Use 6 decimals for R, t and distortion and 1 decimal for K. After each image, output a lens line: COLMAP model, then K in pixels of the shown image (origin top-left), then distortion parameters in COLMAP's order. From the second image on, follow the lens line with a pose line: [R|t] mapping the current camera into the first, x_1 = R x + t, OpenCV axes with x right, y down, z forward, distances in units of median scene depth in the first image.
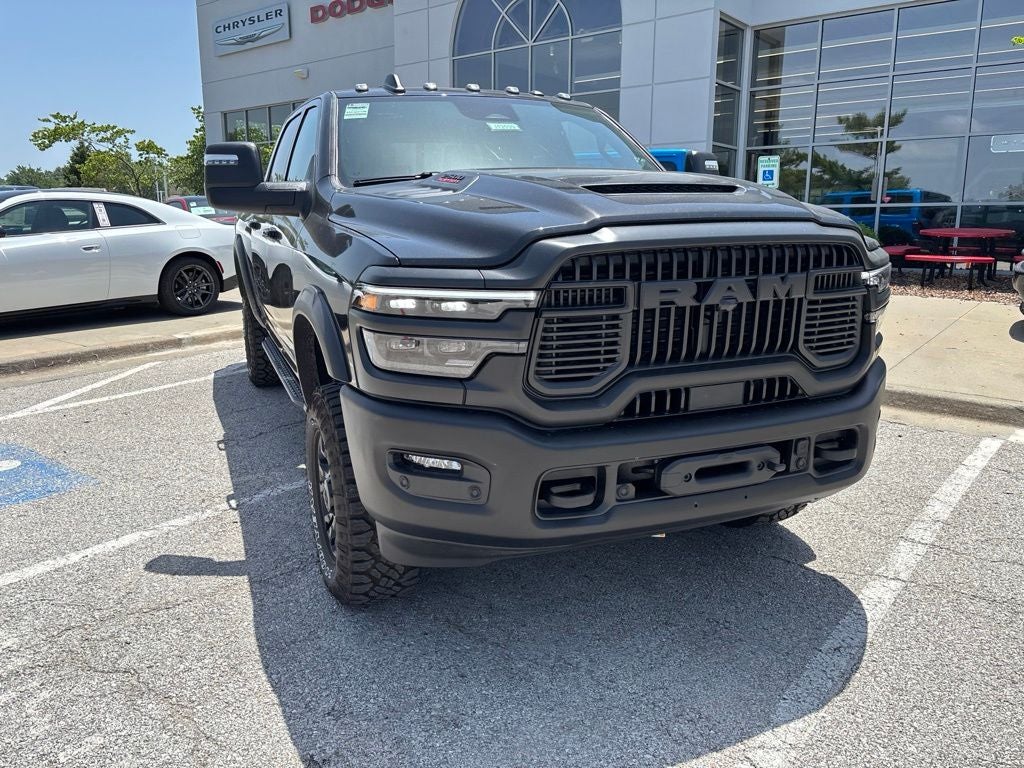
lens RADIAL K [[772.9, 0, 507.9], [0, 772.9, 375.3], [0, 0, 1]] dist [0.045156, -0.053990]
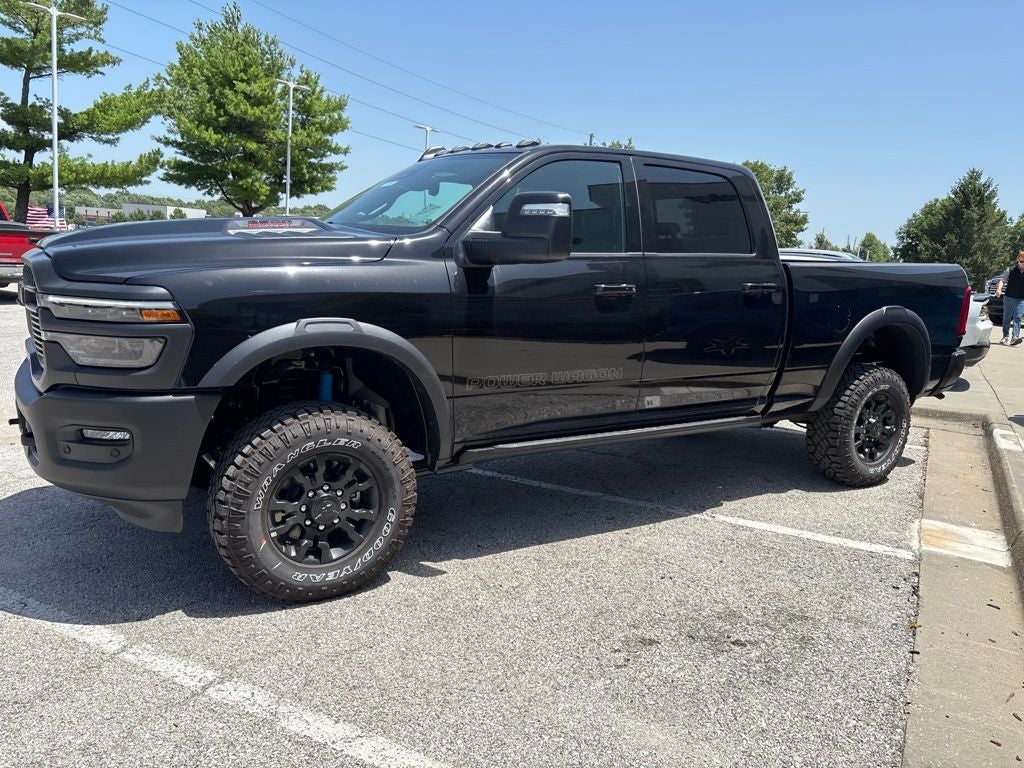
lens RADIAL K [[772.9, 0, 508.8], [0, 772.9, 384.8], [0, 0, 1]] dist [0.045156, -0.053990]
pose [[0.183322, 0.173664, -0.967592, 1.383860], [-0.251435, 0.959816, 0.124631, -0.257248], [0.950354, 0.220439, 0.219620, 1.143924]]
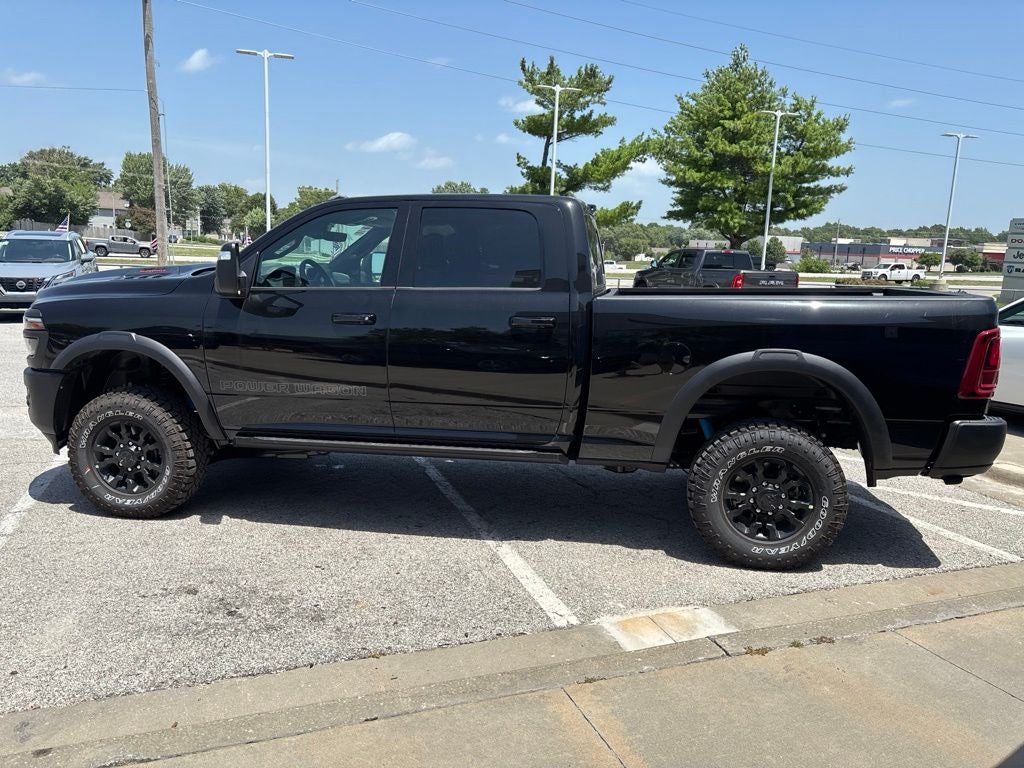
lens RADIAL K [[772.9, 0, 511.8], [0, 772.9, 381.4], [0, 0, 1]] dist [0.045156, -0.053990]
pose [[-0.520788, 0.122603, -0.844836, 1.276207], [-0.202455, 0.943664, 0.261746, -0.618261], [0.829332, 0.307356, -0.466627, 2.492035]]
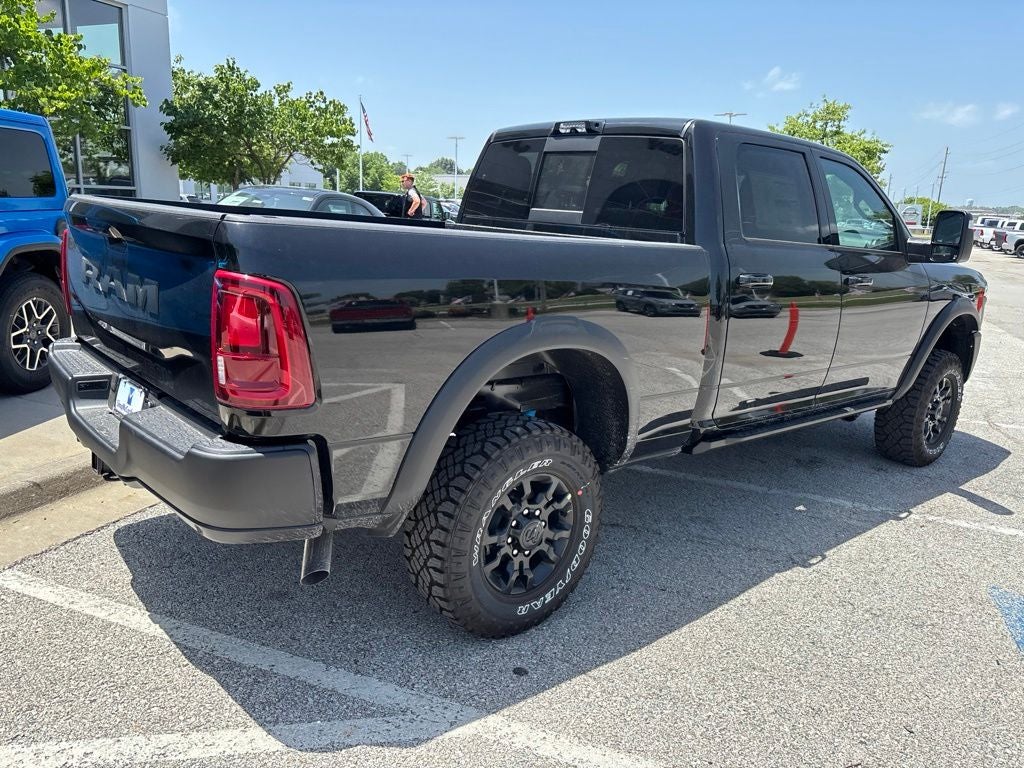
lens RADIAL K [[772.9, 0, 506.9], [0, 772.9, 380.9], [0, 0, 1]] dist [0.045156, -0.053990]
pose [[-0.320906, -0.219833, 0.921245, -1.494942], [0.145424, 0.949719, 0.277284, -0.540320], [-0.935880, 0.222953, -0.272801, 2.300192]]
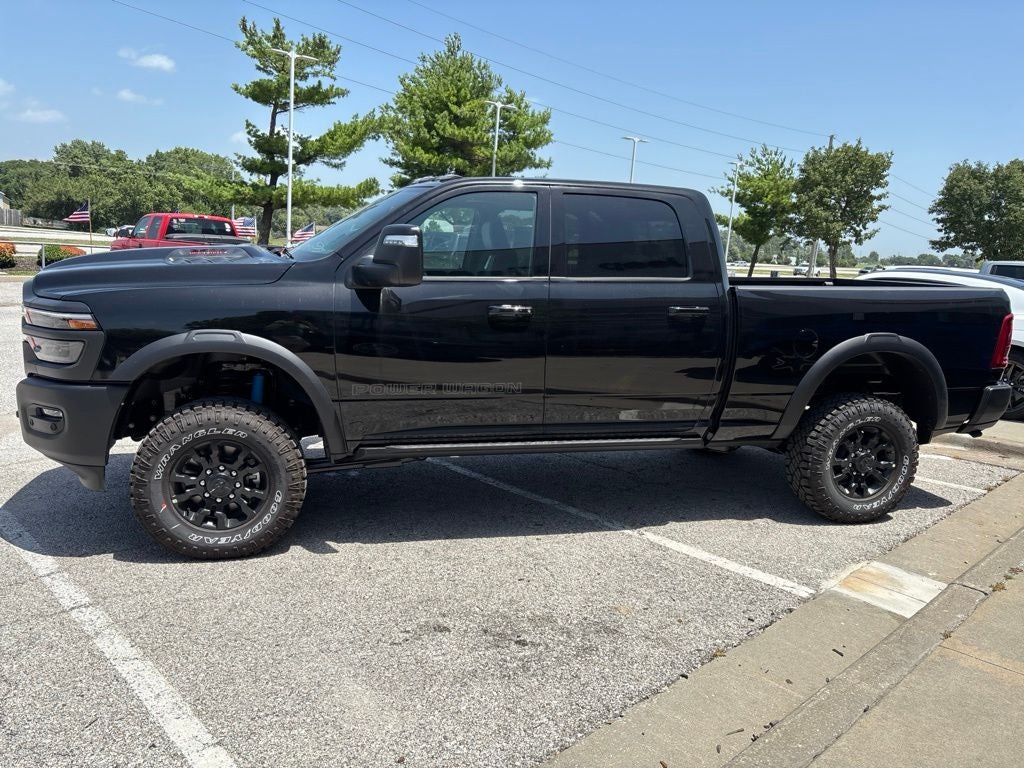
lens RADIAL K [[772.9, 0, 507.8], [0, 772.9, 384.0], [0, 0, 1]] dist [0.045156, -0.053990]
pose [[-0.118534, 0.165274, -0.979099, 1.523128], [-0.255516, 0.947767, 0.190919, -0.424542], [0.959511, 0.272806, -0.070112, 1.663231]]
